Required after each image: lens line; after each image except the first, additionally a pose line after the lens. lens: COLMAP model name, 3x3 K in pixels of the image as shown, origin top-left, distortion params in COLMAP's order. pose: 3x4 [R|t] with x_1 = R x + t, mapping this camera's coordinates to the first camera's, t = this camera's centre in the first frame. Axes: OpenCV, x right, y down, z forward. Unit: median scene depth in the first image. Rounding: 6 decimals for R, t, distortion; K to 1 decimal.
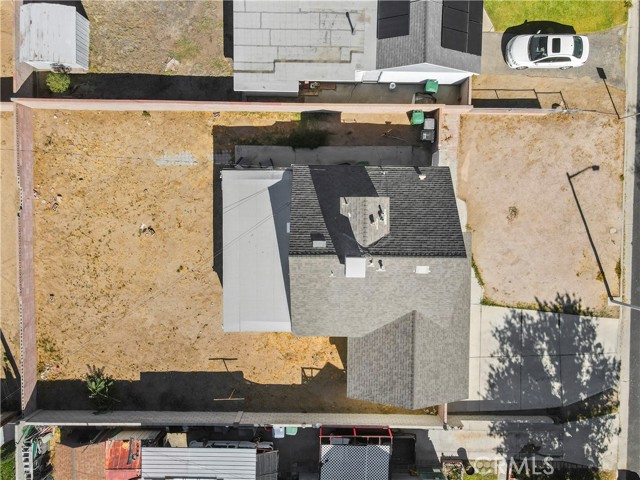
lens RADIAL K [[472.2, 0, 322.1], [0, 472.2, 249.7], [0, 0, 1]] dist [0.014966, -0.002700]
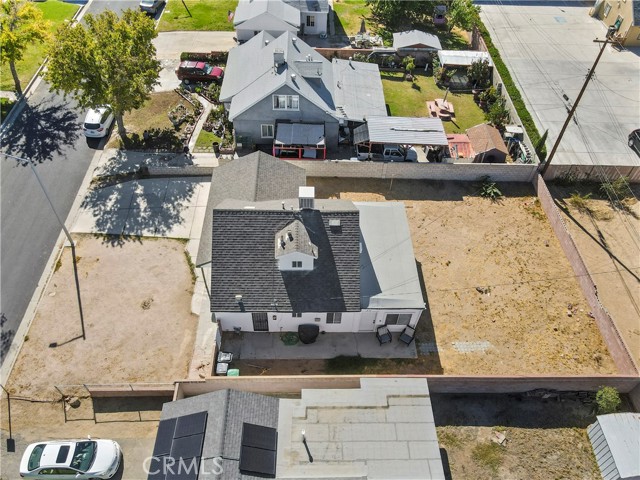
lens RADIAL K [[472.2, 0, 326.1], [0, 472.2, 242.1], [0, 0, 1]] dist [0.014966, -0.002700]
pose [[-0.998276, -0.005804, -0.058407, 0.068753], [-0.031754, -0.783491, 0.620591, -0.635142], [-0.049364, 0.621376, 0.781956, 0.071774]]
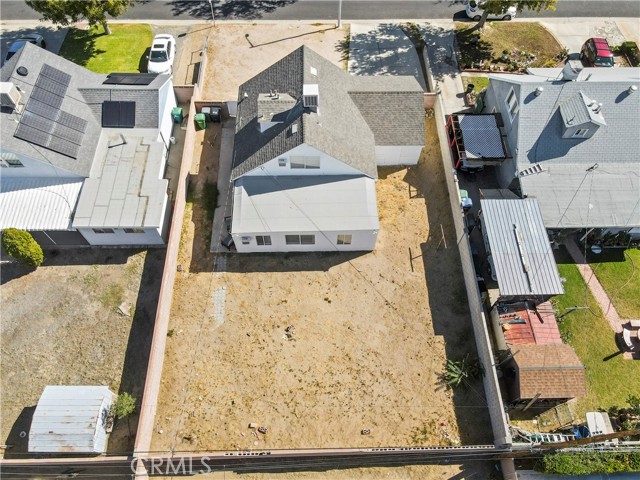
lens RADIAL K [[472.2, 0, 336.6], [0, 472.2, 239.0], [0, 0, 1]] dist [0.014966, -0.002700]
pose [[-0.047044, -0.868836, 0.492861, -0.690837], [0.998783, -0.048246, 0.010284, 0.056416], [0.014844, 0.492744, 0.870047, 0.052636]]
